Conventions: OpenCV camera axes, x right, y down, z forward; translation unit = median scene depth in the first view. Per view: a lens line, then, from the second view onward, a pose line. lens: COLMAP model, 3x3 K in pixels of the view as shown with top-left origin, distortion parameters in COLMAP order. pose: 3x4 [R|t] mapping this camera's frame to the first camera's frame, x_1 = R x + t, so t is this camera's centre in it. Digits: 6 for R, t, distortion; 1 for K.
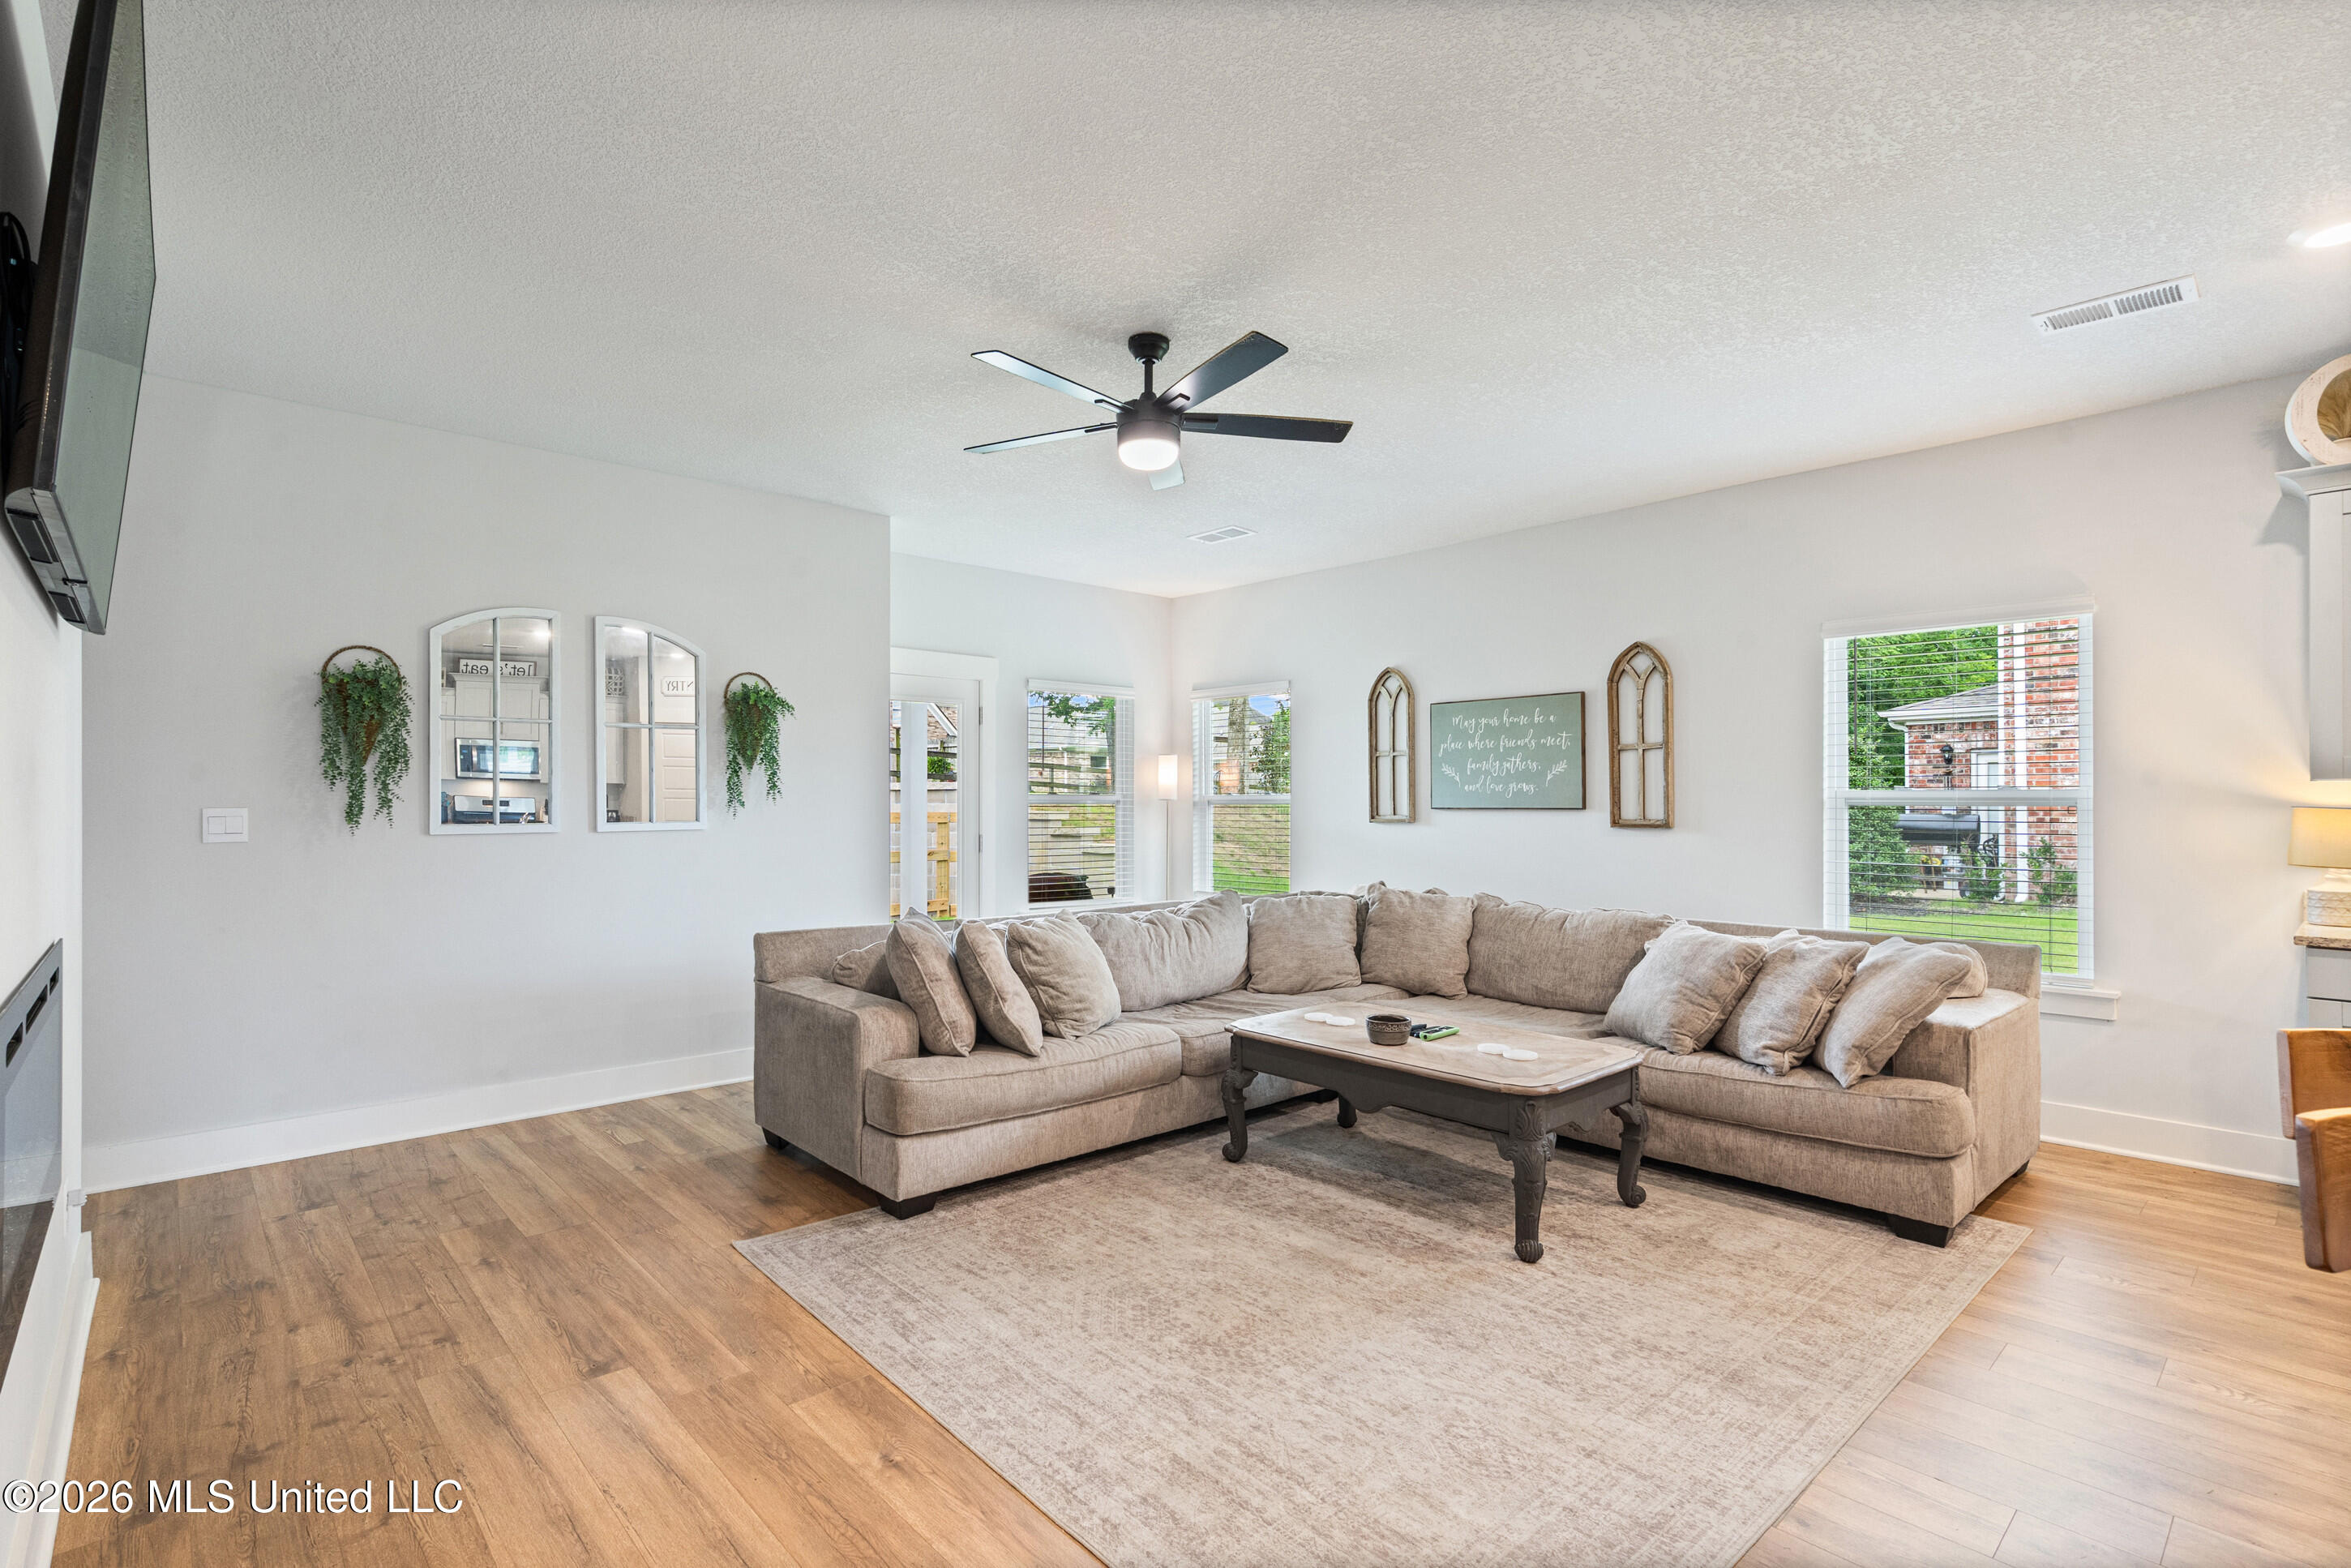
lens RADIAL K [[1088.2, 0, 1170.5], [0, 1088.2, 790.8], [0, 0, 1]] dist [-0.000767, 0.001070]
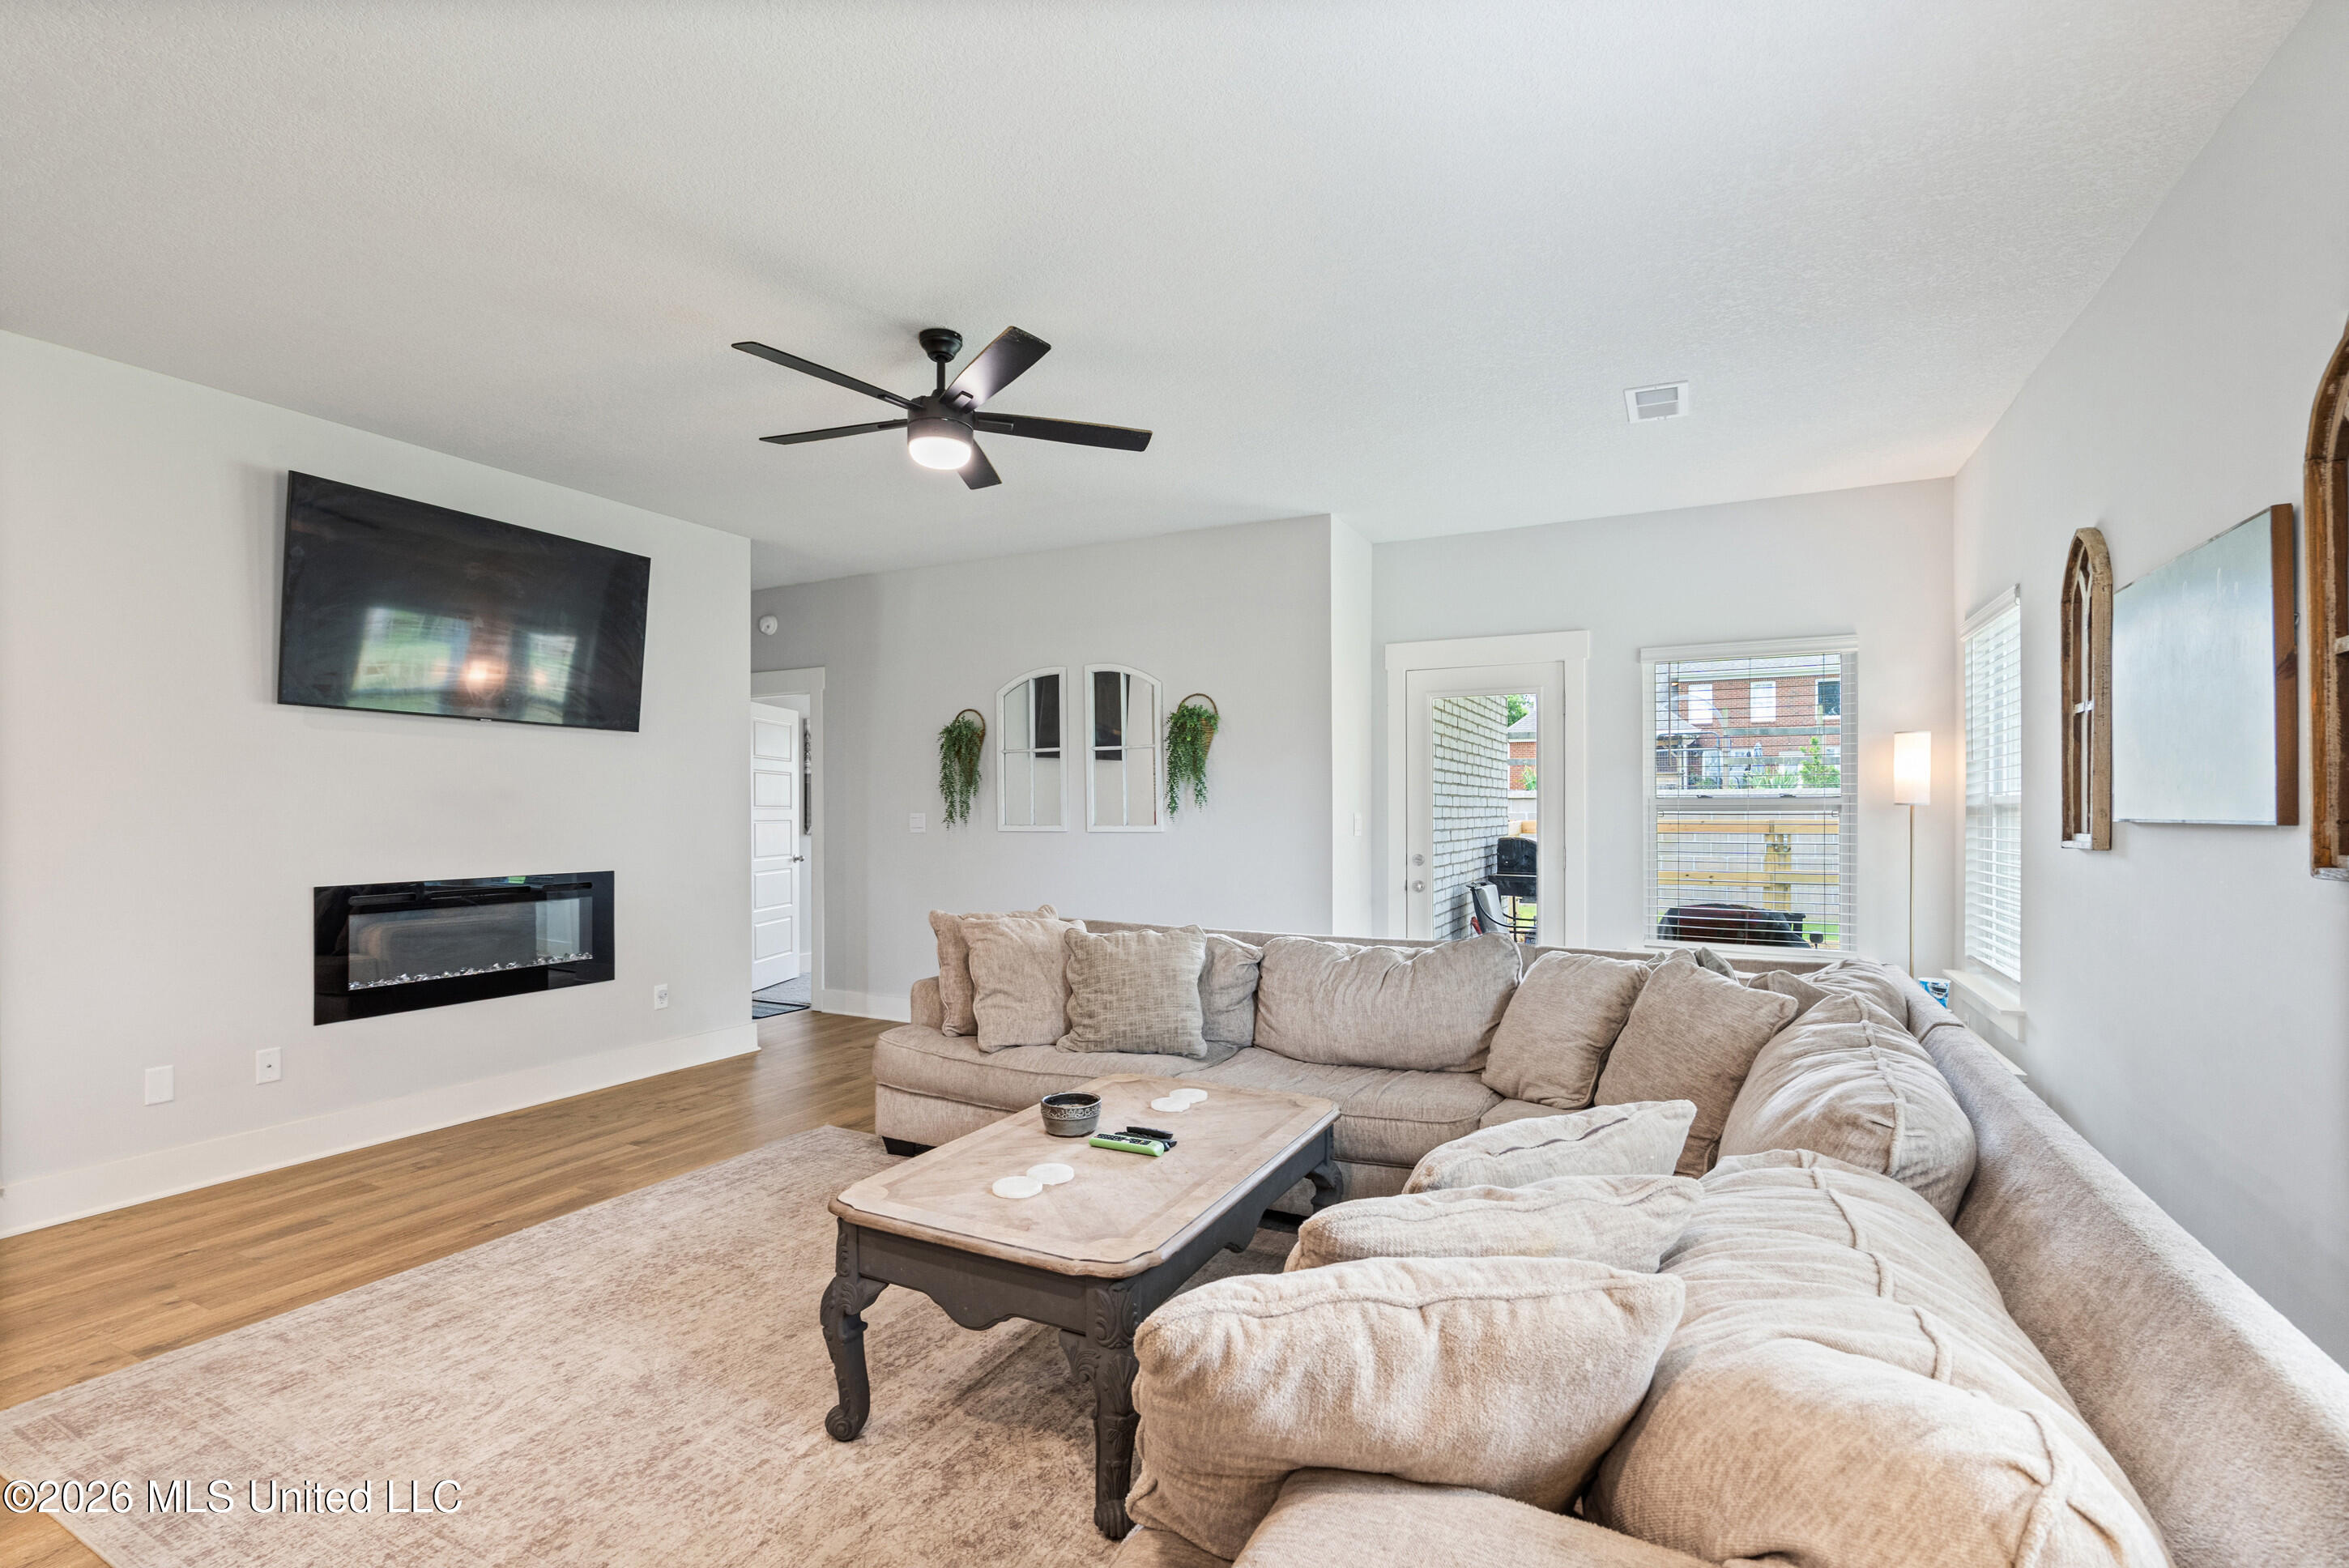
lens RADIAL K [[1087.2, 0, 1167.4], [0, 1087.2, 793.4], [0, 0, 1]] dist [-0.000767, 0.001070]
pose [[0.349228, -0.010612, -0.936978, 0.879123], [0.012444, 0.999900, -0.006686, 0.001564], [0.936955, -0.009325, 0.349325, 0.754890]]
